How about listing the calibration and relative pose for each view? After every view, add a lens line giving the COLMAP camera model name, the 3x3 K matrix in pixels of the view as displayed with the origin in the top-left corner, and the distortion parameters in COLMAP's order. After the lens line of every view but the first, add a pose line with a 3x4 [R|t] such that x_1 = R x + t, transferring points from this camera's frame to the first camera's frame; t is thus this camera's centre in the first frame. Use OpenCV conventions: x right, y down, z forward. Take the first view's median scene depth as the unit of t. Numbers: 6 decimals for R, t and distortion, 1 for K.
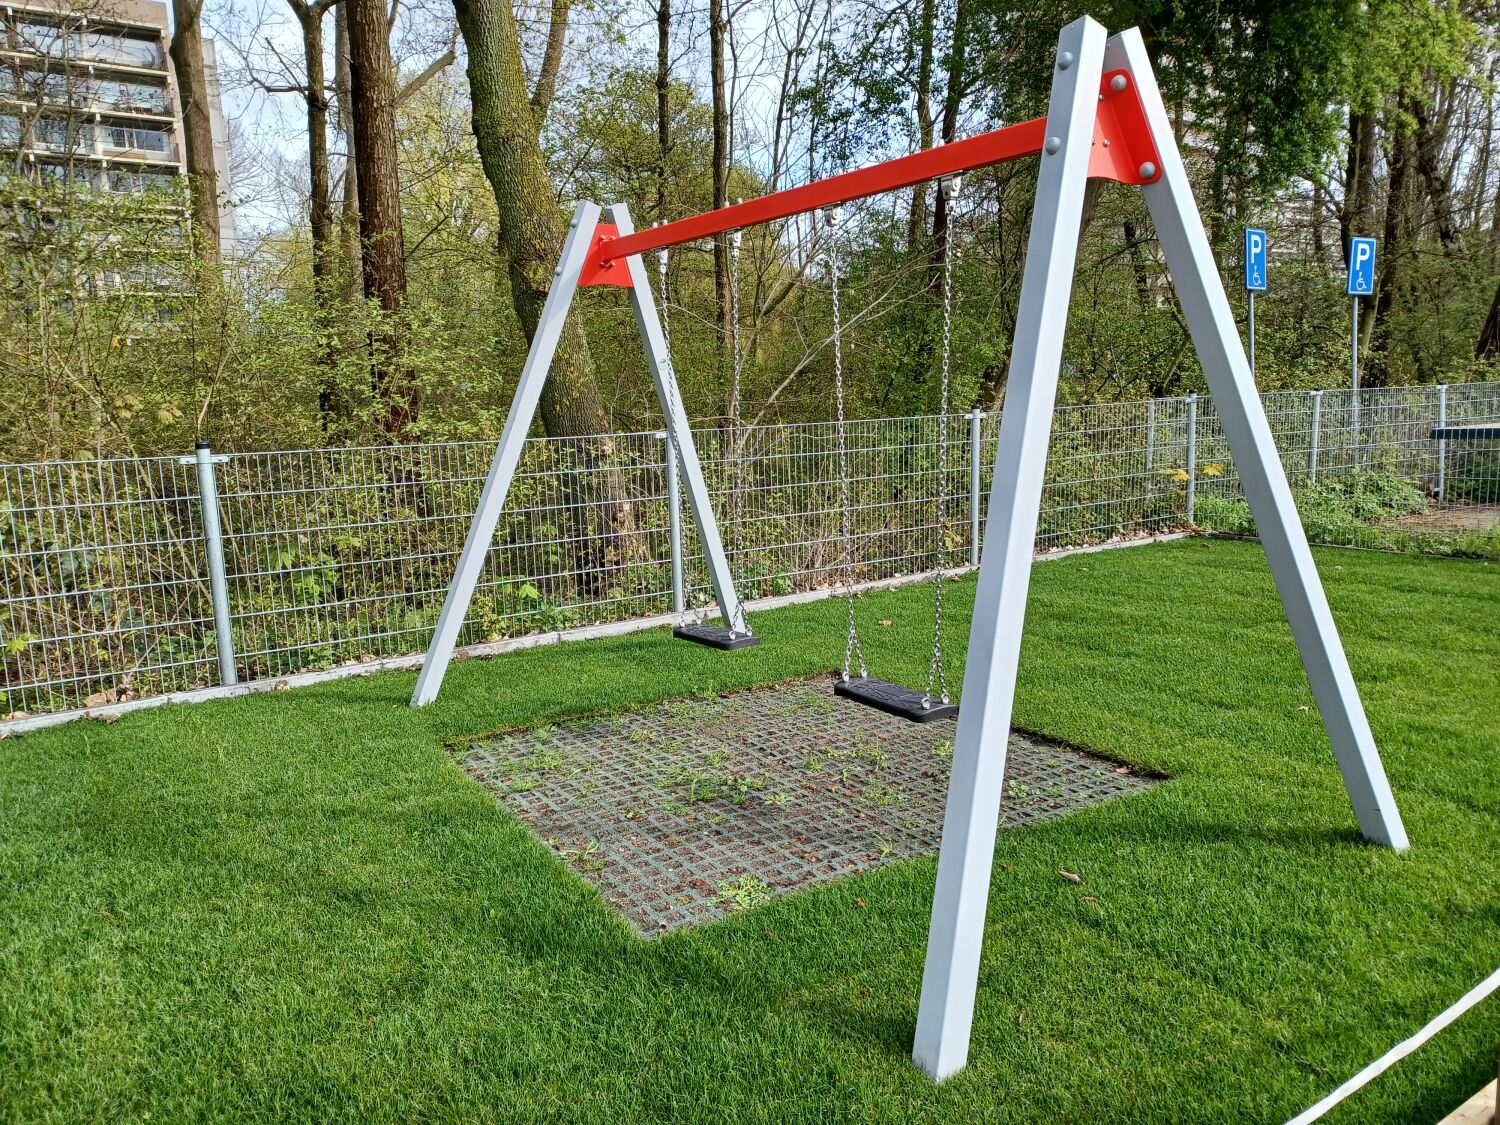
lens RADIAL K [[1064.6, 0, 750.0], [0, 1064.6, 562.5], [0, 0, 1]] dist [0.040777, -0.004716]
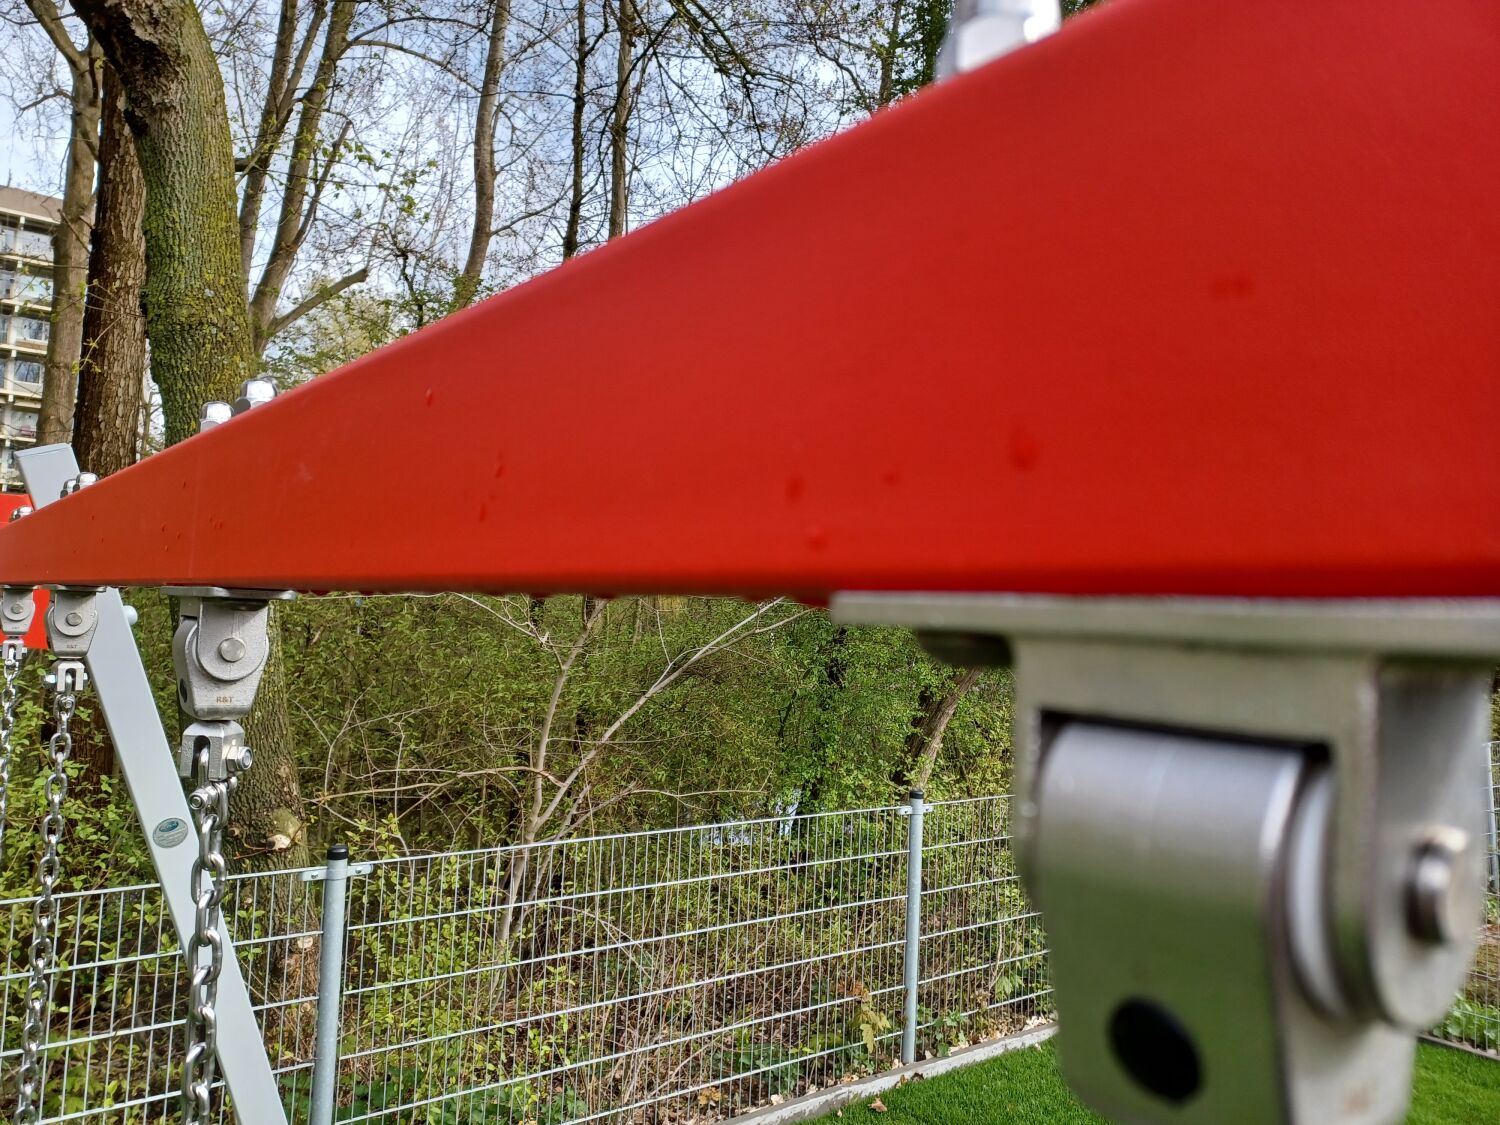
lens RADIAL K [[1065.8, 0, 750.0], [0, 1065.8, 562.5], [0, 0, 1]] dist [0.015392, -0.003848]
pose [[0.995167, 0.071860, 0.066926, 0.082739], [-0.056217, 0.975712, -0.211719, -0.186565], [-0.080514, 0.206934, 0.975036, 0.488436]]
